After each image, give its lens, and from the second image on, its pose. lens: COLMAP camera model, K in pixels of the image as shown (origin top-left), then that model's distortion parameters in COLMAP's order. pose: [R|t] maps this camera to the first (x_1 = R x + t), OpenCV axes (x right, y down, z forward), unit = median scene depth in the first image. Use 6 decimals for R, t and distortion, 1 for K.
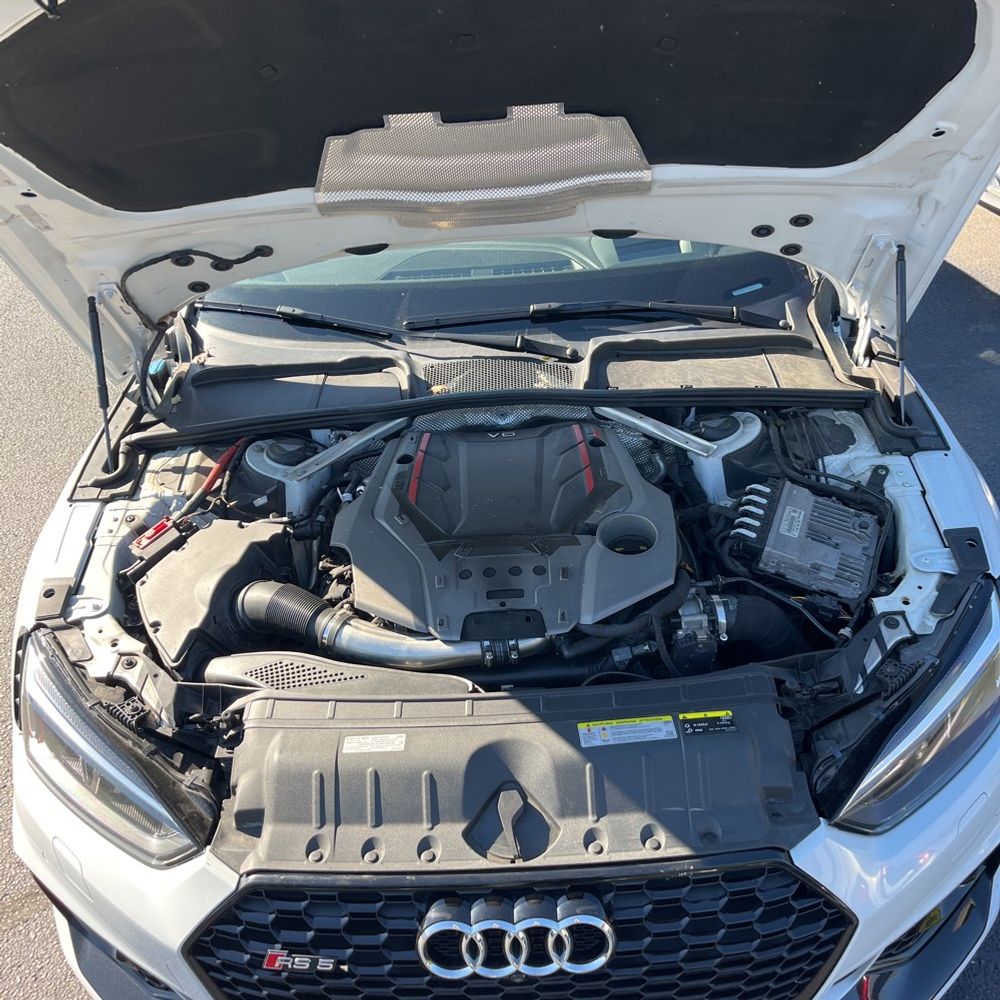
lens RADIAL K [[992.1, 0, 500.0], [0, 992.1, 500.0], [0, 0, 1]] dist [0.011519, -0.027281]
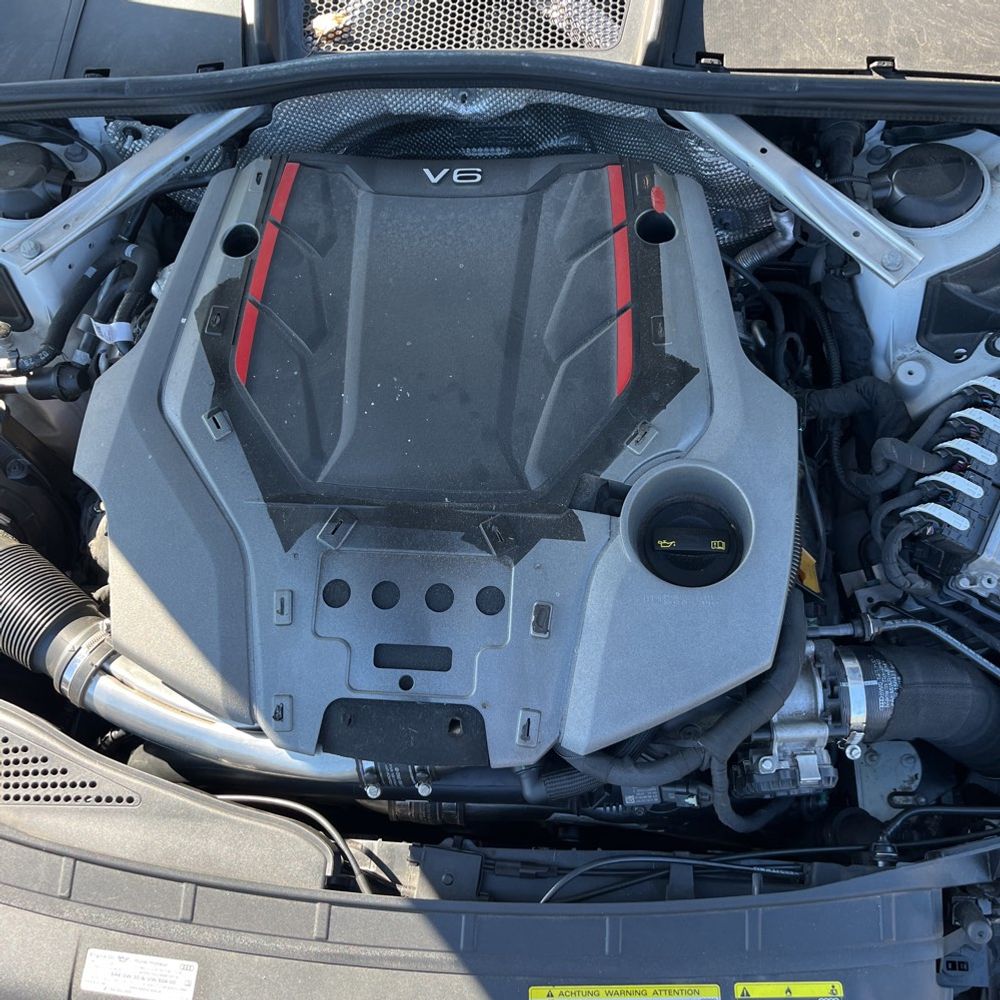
lens RADIAL K [[992.1, 0, 500.0], [0, 992.1, 500.0], [0, 0, 1]] dist [0.011519, -0.027281]
pose [[0.997566, 0.061572, -0.032738, 0.053791], [-0.033781, 0.837386, 0.545567, -0.214485], [0.061006, -0.543132, 0.837428, 0.595231]]
